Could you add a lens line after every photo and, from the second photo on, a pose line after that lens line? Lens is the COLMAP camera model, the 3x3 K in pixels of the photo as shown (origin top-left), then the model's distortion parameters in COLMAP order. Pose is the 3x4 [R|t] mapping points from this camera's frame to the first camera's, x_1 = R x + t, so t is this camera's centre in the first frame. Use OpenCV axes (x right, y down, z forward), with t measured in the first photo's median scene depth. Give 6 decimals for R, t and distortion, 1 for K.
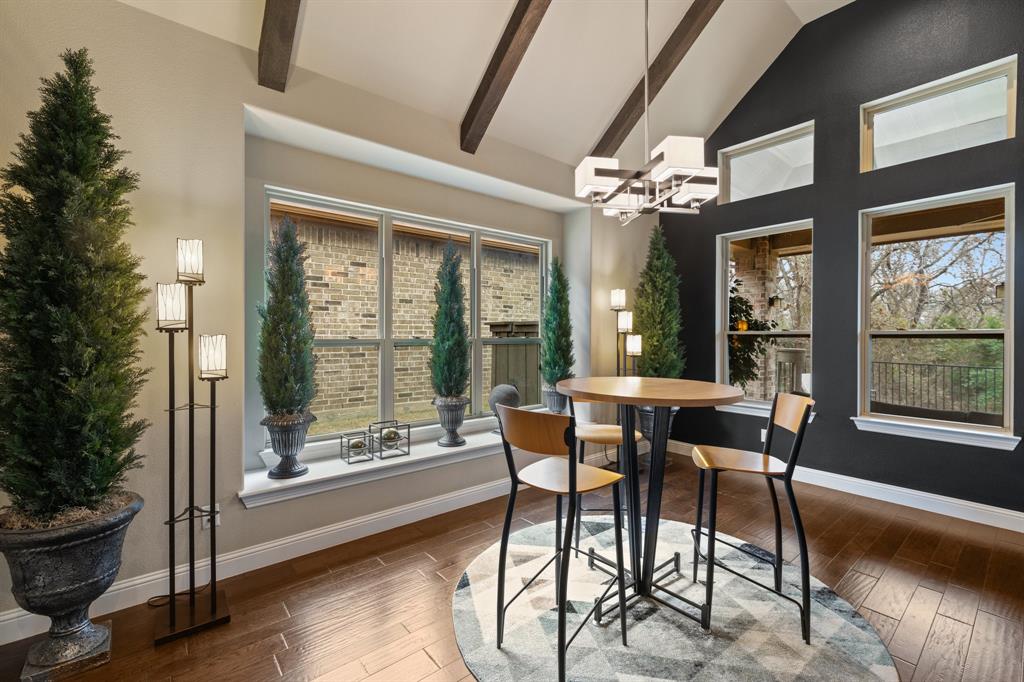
lens RADIAL K [[440.9, 0, 516.6], [0, 440.9, 338.3], [0, 0, 1]] dist [0.003796, -0.000148]
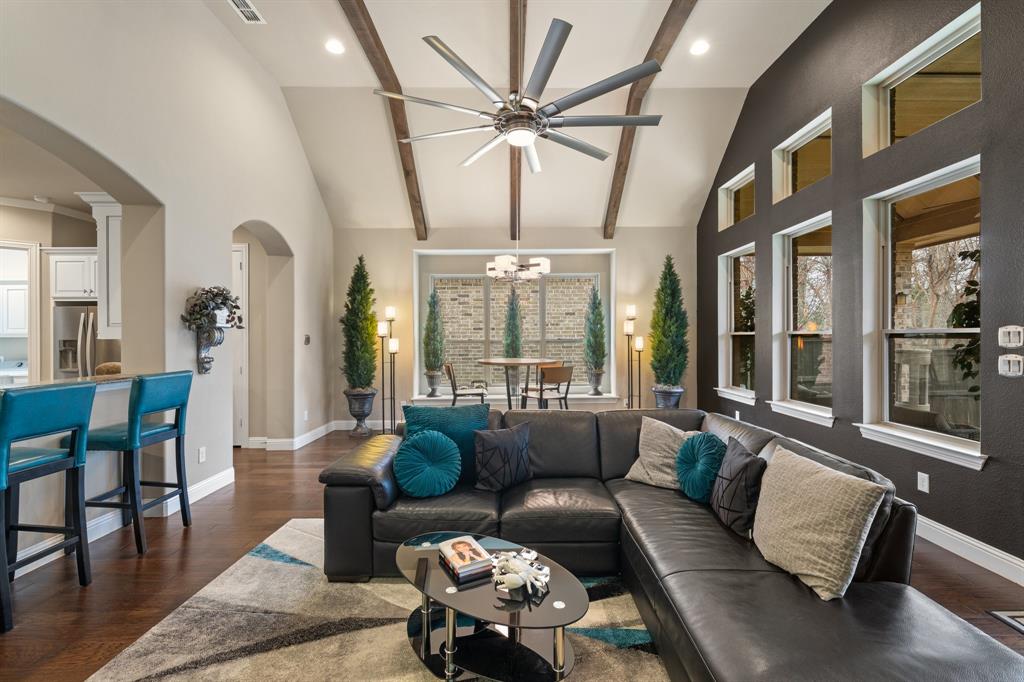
lens RADIAL K [[440.9, 0, 511.4], [0, 440.9, 341.5], [0, 0, 1]] dist [0.003796, -0.000148]
pose [[0.770690, -0.002034, -0.637207, 1.005140], [0.002944, 0.999996, 0.000369, 0.008040], [0.637204, -0.002160, 0.770693, -0.429781]]
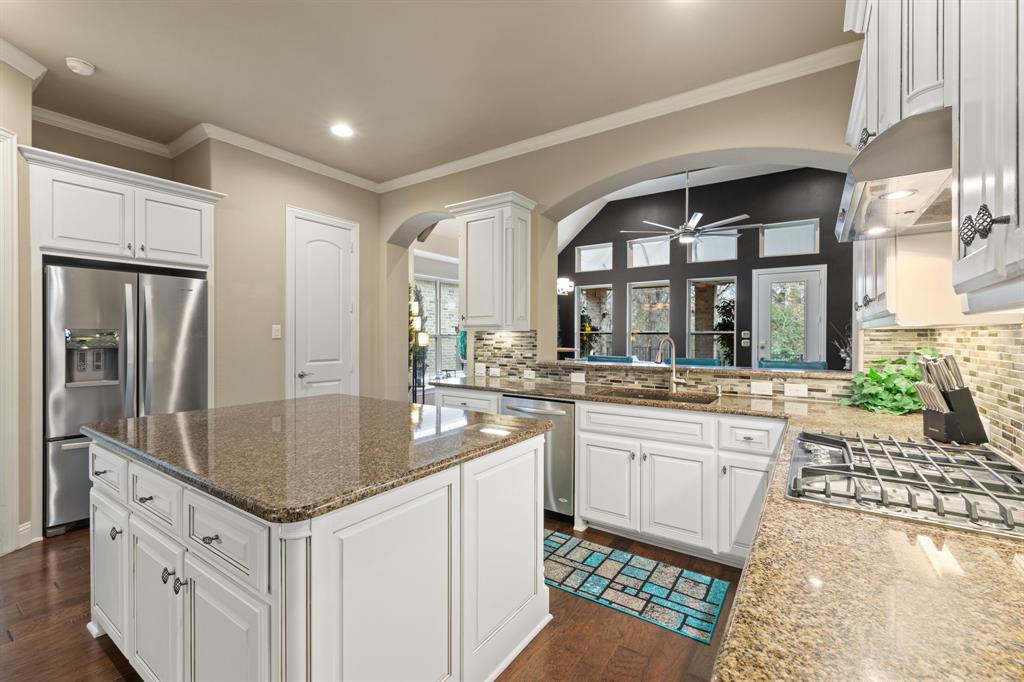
lens RADIAL K [[440.9, 0, 510.2], [0, 440.9, 343.0], [0, 0, 1]] dist [0.003796, -0.000148]
pose [[0.966317, -0.002747, 0.257340, -0.490459], [-0.000690, 0.999912, 0.013265, 0.014624], [-0.257354, -0.012995, 0.966230, -1.211624]]
